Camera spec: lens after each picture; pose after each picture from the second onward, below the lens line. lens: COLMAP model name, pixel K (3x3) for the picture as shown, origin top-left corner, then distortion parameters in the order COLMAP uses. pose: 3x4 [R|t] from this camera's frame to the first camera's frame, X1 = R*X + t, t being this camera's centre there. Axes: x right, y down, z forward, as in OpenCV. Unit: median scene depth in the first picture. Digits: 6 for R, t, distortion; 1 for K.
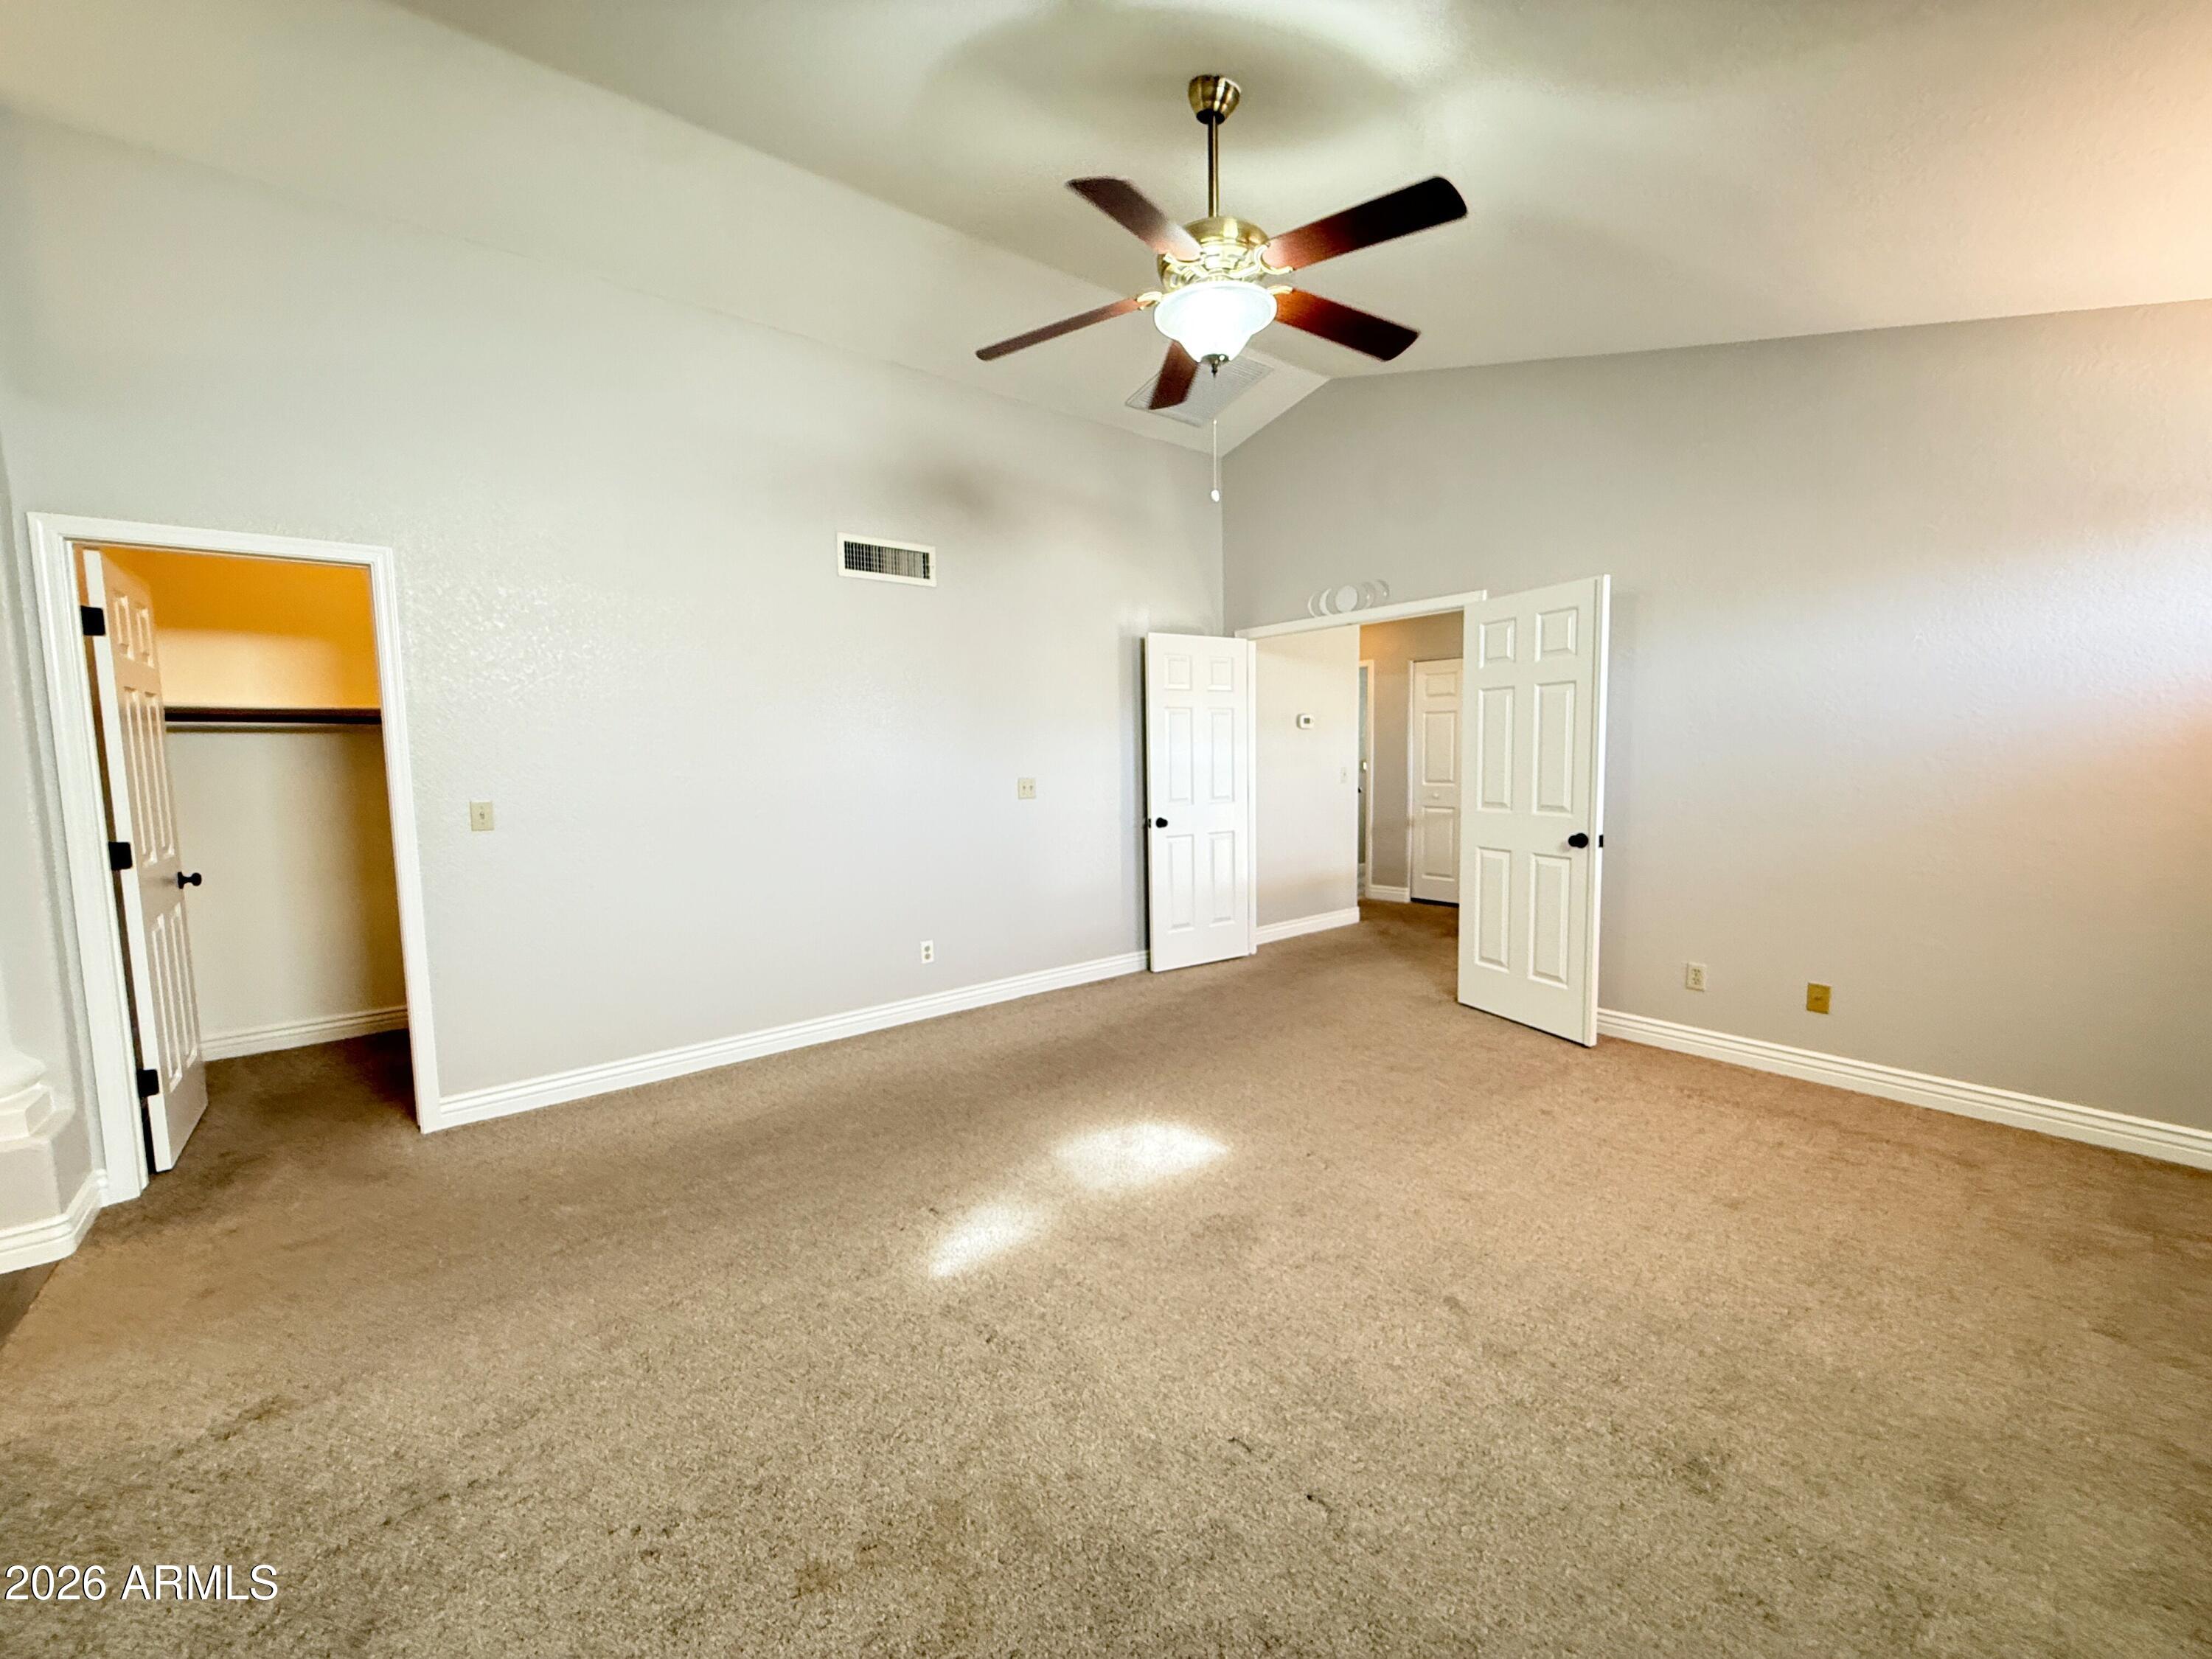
lens RADIAL K [[878.3, 0, 1094.5], [0, 878.3, 829.1], [0, 0, 1]] dist [0.001319, -0.000263]
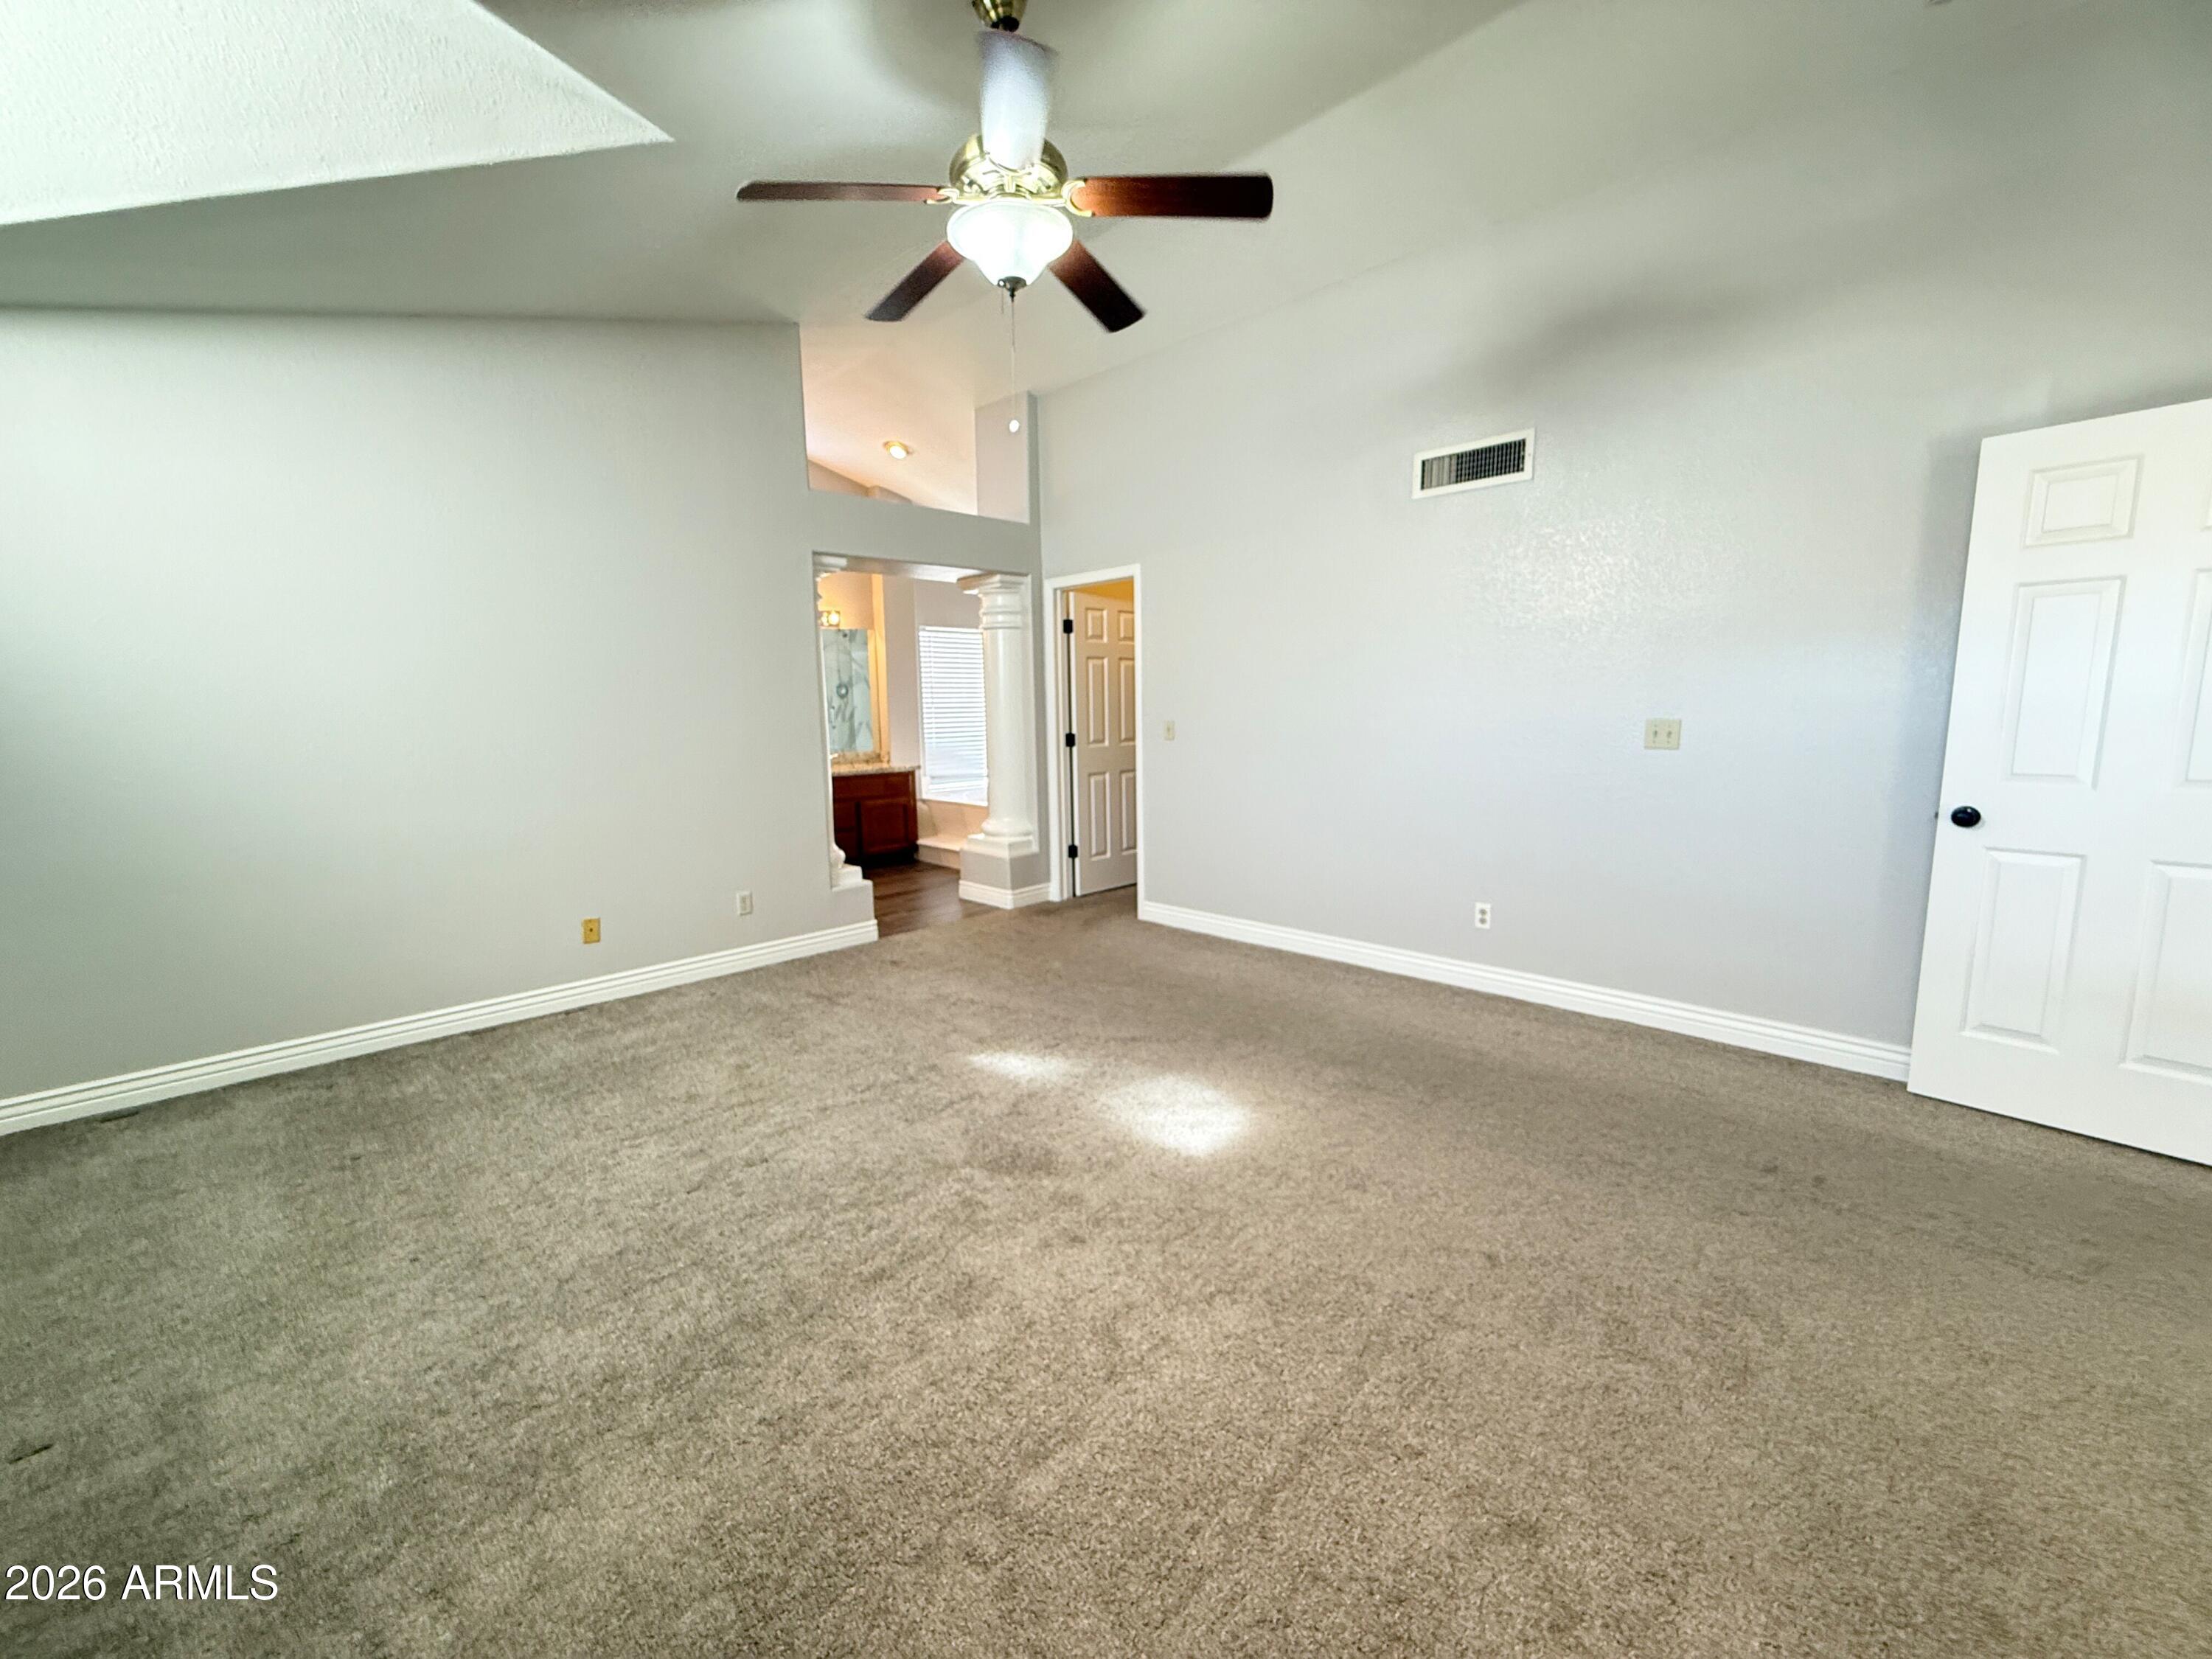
lens RADIAL K [[878.3, 0, 1094.5], [0, 878.3, 829.1], [0, 0, 1]] dist [0.001319, -0.000263]
pose [[0.110010, 0.158171, -0.981264, 0.829550], [-0.069990, 0.986038, 0.151094, -0.067191], [0.991463, 0.052057, 0.119545, 0.695612]]
